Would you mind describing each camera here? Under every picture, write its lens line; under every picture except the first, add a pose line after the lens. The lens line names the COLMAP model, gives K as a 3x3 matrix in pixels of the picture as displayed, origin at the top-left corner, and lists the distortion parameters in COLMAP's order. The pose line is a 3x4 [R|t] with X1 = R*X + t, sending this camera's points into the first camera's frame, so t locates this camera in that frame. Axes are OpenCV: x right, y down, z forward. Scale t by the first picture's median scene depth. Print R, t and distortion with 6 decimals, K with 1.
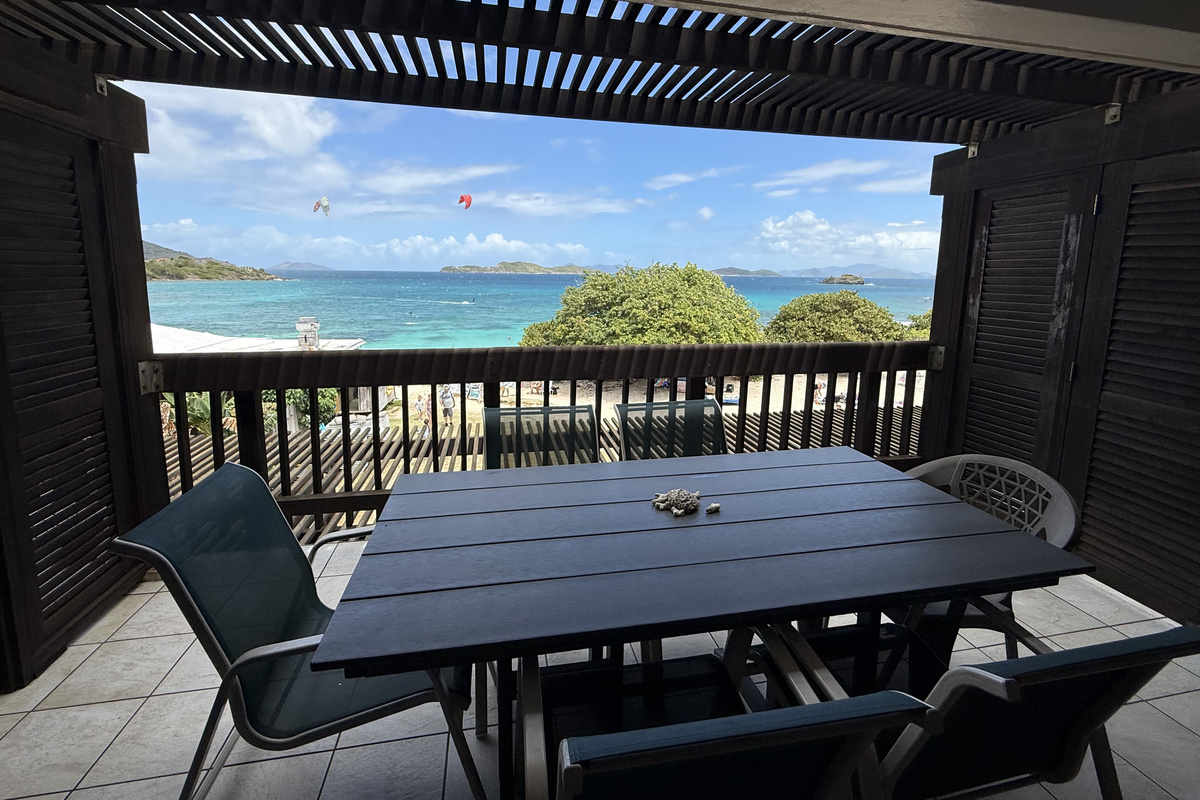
lens RADIAL K [[510.2, 0, 601.8], [0, 510.2, 398.4], [0, 0, 1]] dist [0.005015, -0.000277]
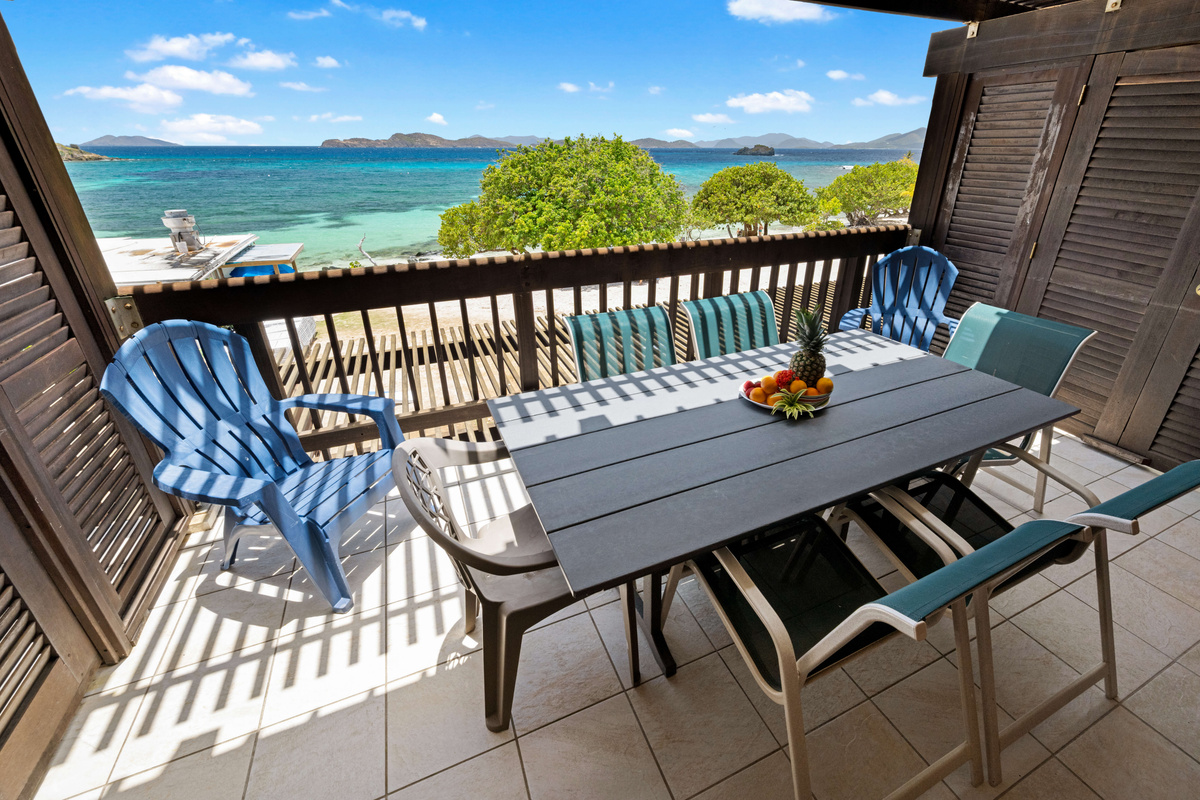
lens RADIAL K [[489.0, 0, 600.5], [0, 489.0, 402.1], [0, 0, 1]] dist [0.004554, 0.000952]
pose [[0.973902, -0.116916, 0.194541, -0.292980], [0.064031, 0.963833, 0.258702, -0.064999], [-0.217752, -0.239494, 0.946164, 0.040135]]
